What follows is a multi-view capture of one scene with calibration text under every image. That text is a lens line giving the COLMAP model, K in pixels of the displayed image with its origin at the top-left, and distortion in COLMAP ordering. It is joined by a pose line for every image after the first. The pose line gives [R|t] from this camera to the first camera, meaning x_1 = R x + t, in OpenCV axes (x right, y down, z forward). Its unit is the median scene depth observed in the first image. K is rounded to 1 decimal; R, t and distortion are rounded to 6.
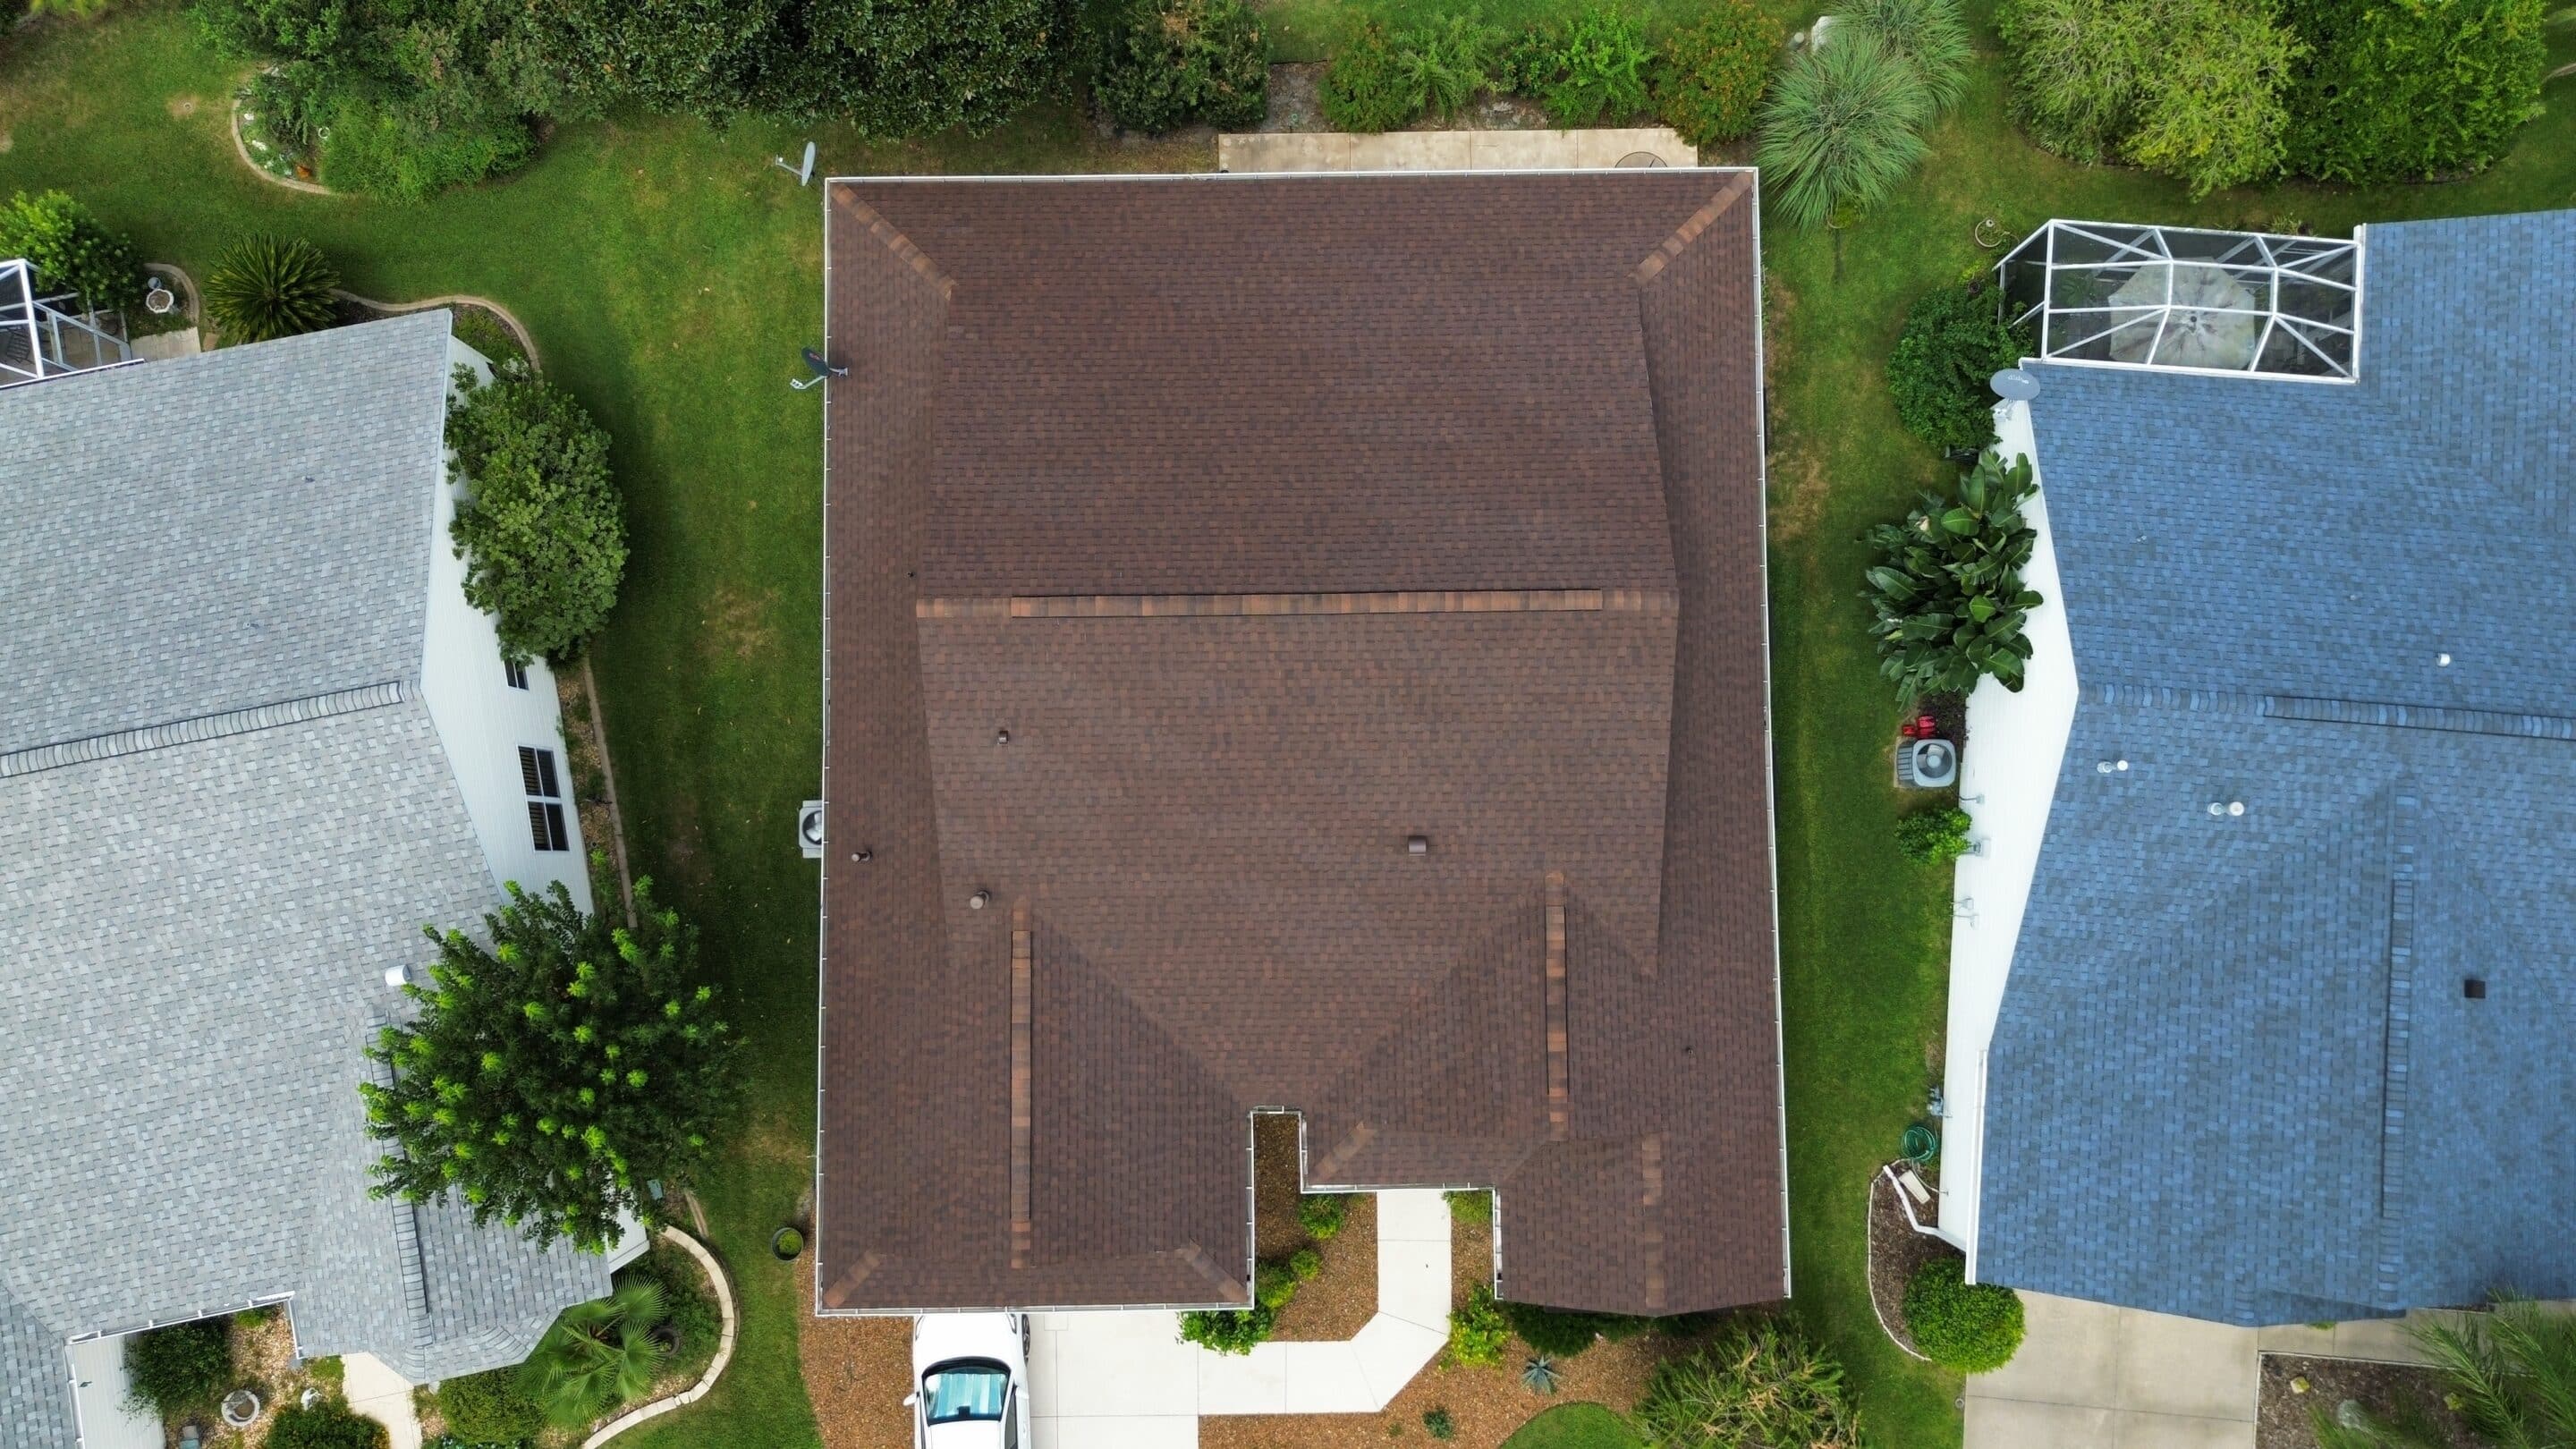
lens RADIAL K [[1822.4, 0, 1288.0], [0, 1822.4, 724.5], [0, 0, 1]] dist [0.069484, -0.078159]
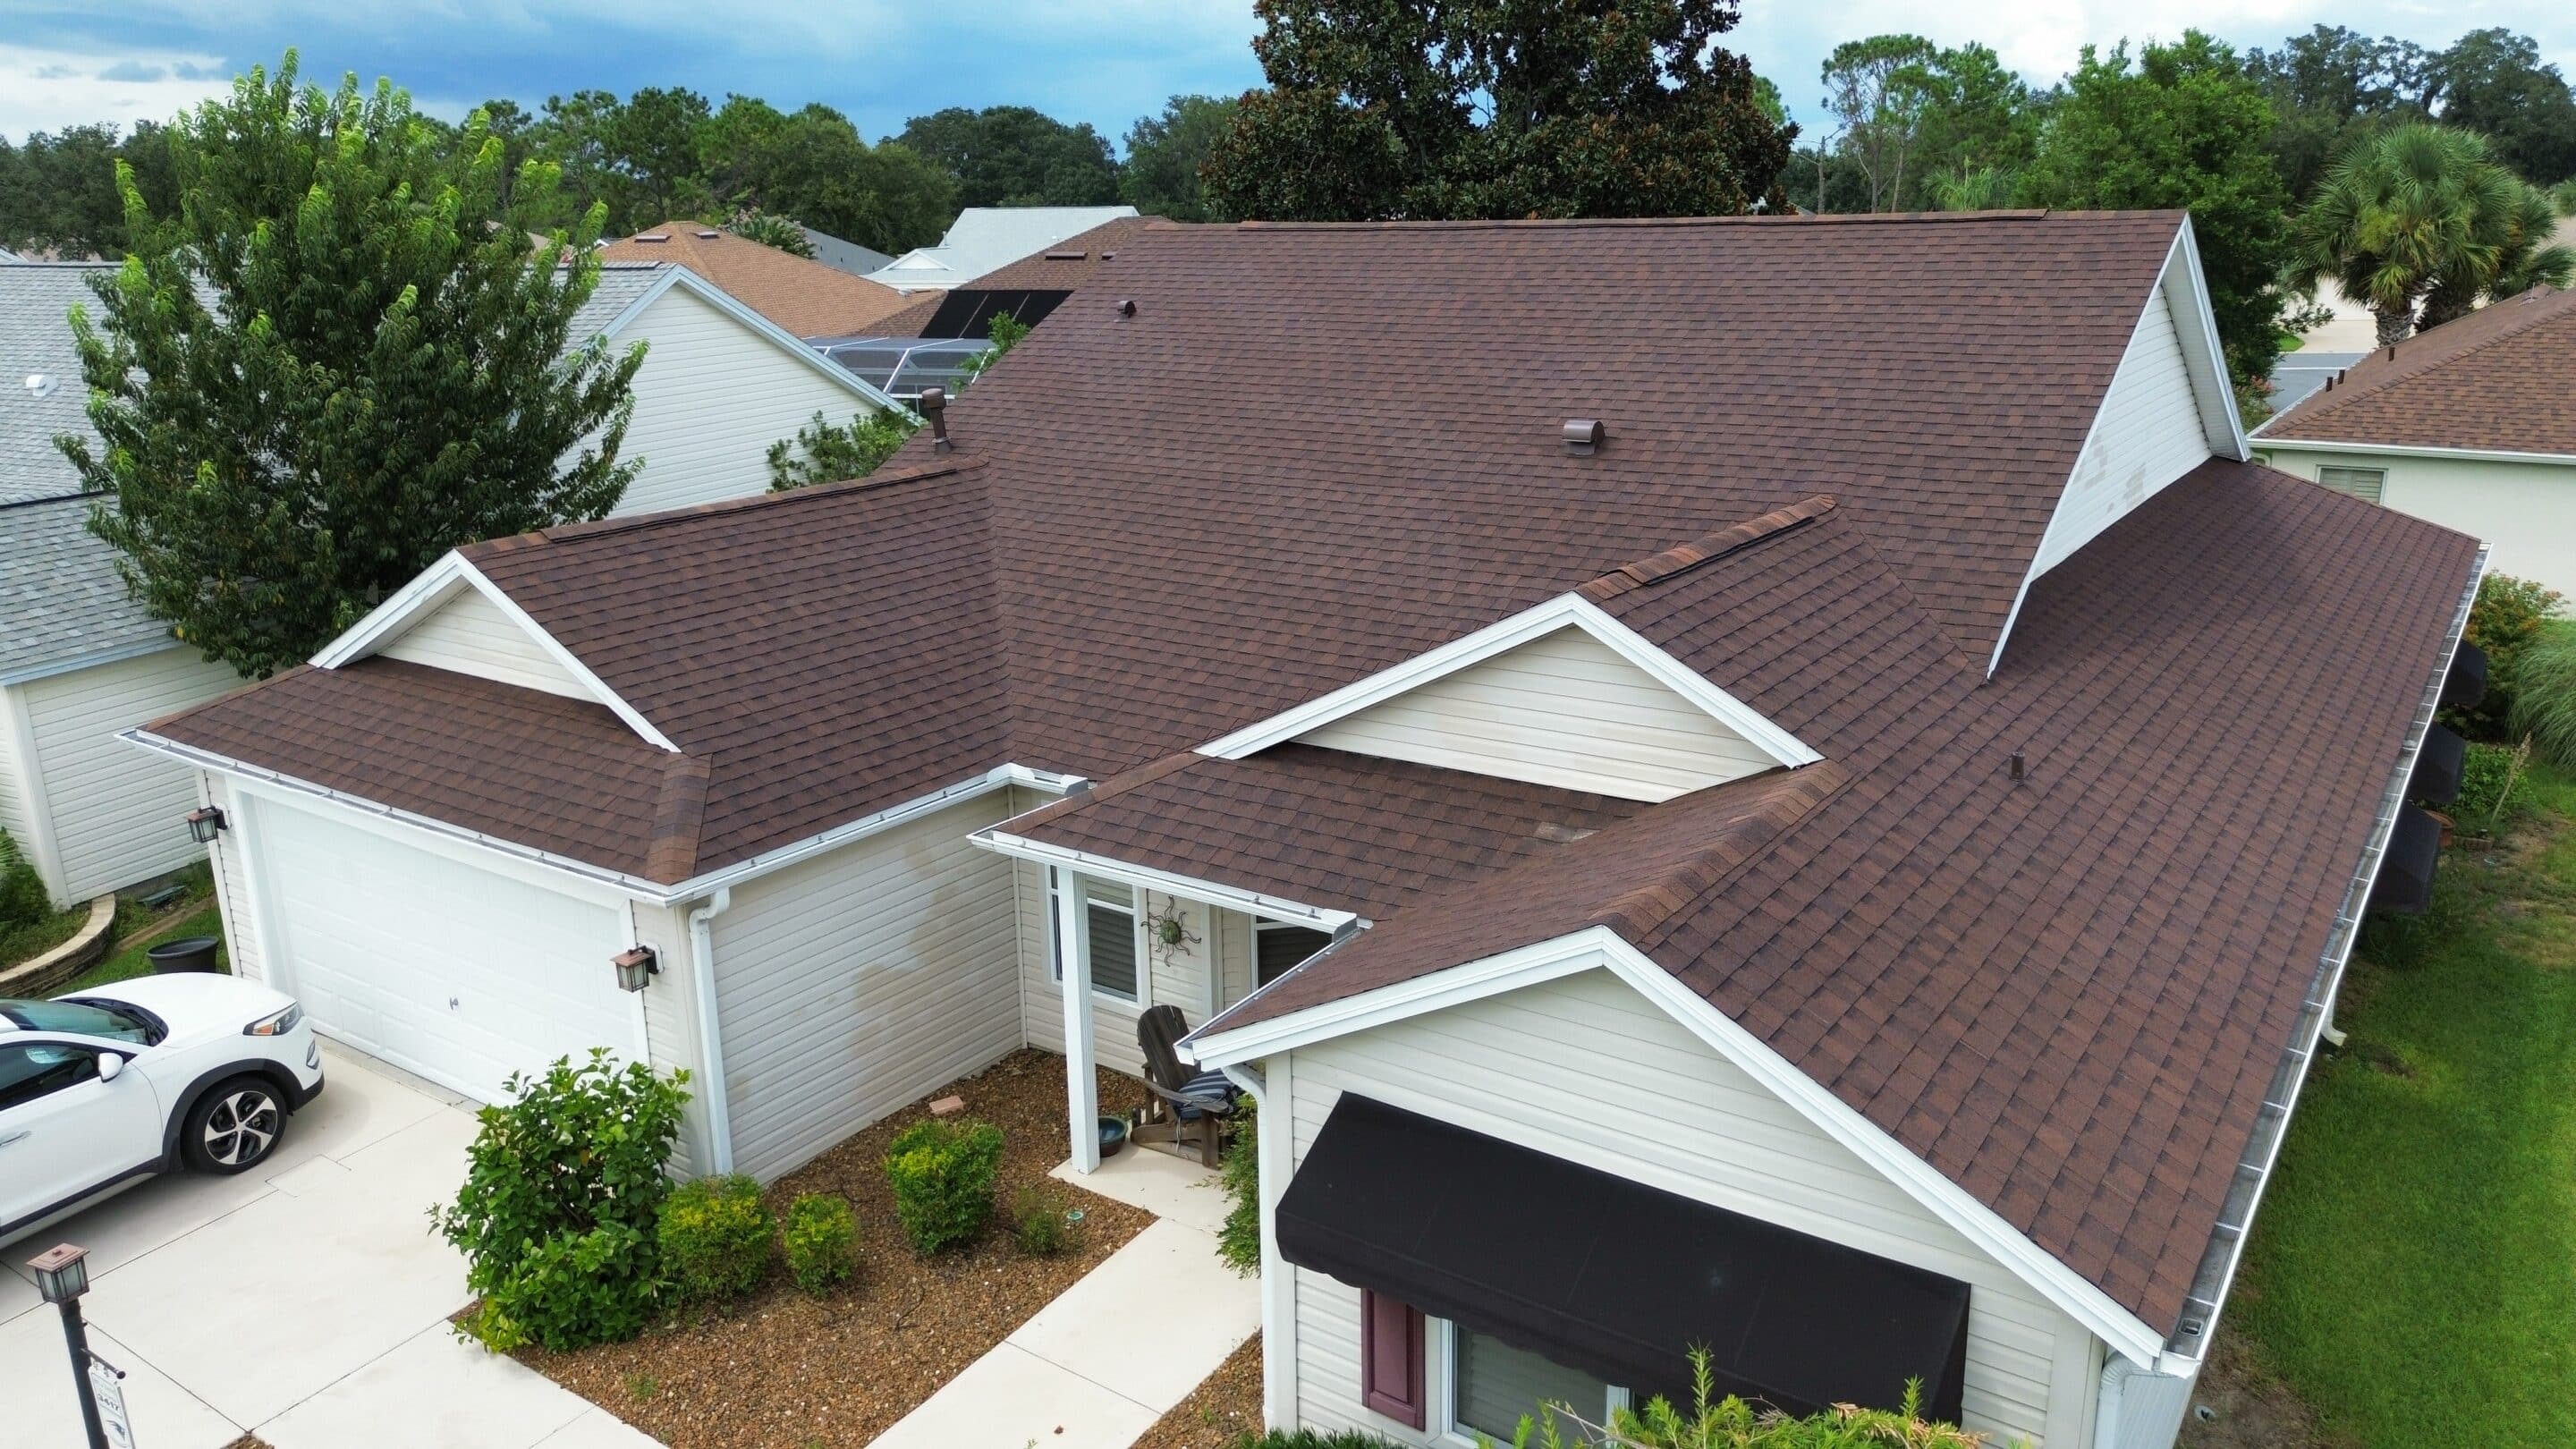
lens RADIAL K [[1829.3, 0, 1288.0], [0, 1829.3, 724.5], [0, 0, 1]] dist [0.035735, -0.021966]
pose [[0.817642, 0.145016, -0.557164, 0.280601], [-0.572477, 0.307472, -0.760086, 0.496469], [0.061088, 0.940442, 0.334421, 0.800383]]
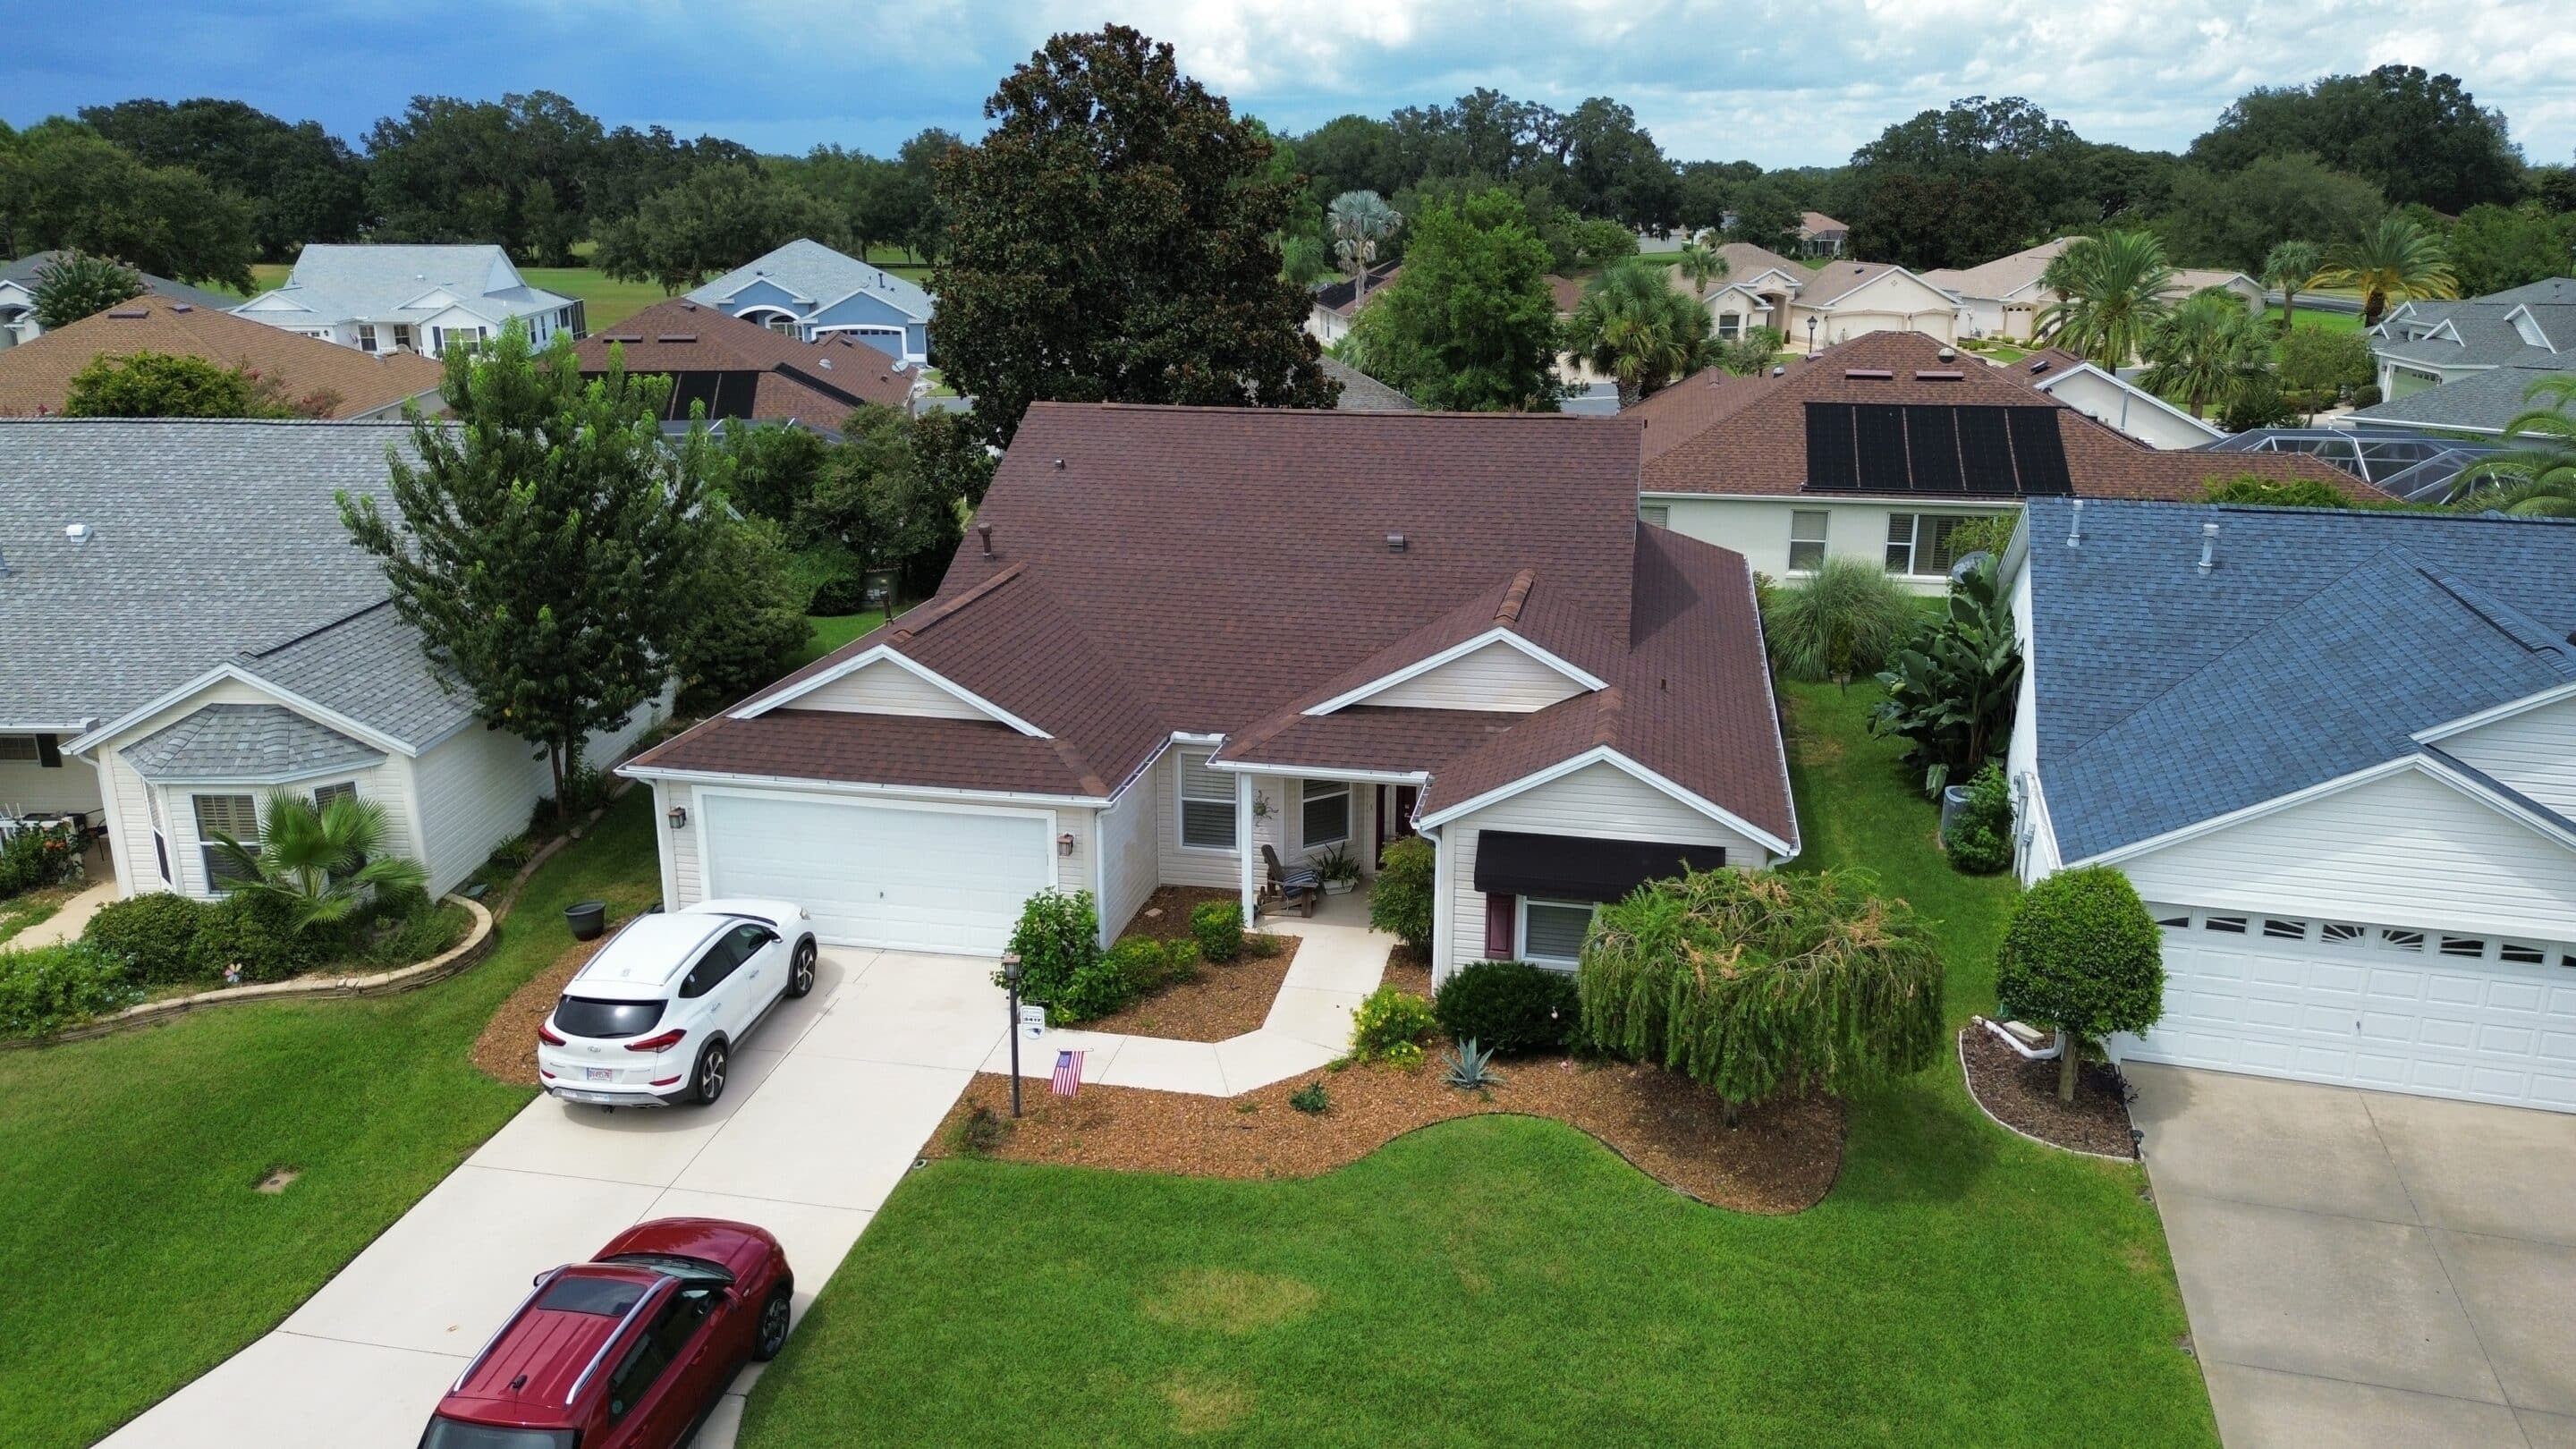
lens RADIAL K [[1822.4, 0, 1288.0], [0, 1822.4, 724.5], [0, 0, 1]] dist [0.069484, -0.078159]
pose [[0.977743, 0.060568, -0.200872, 0.203819], [-0.209295, 0.348293, -0.913722, 0.967038], [0.014620, 0.935427, 0.353218, 0.649653]]
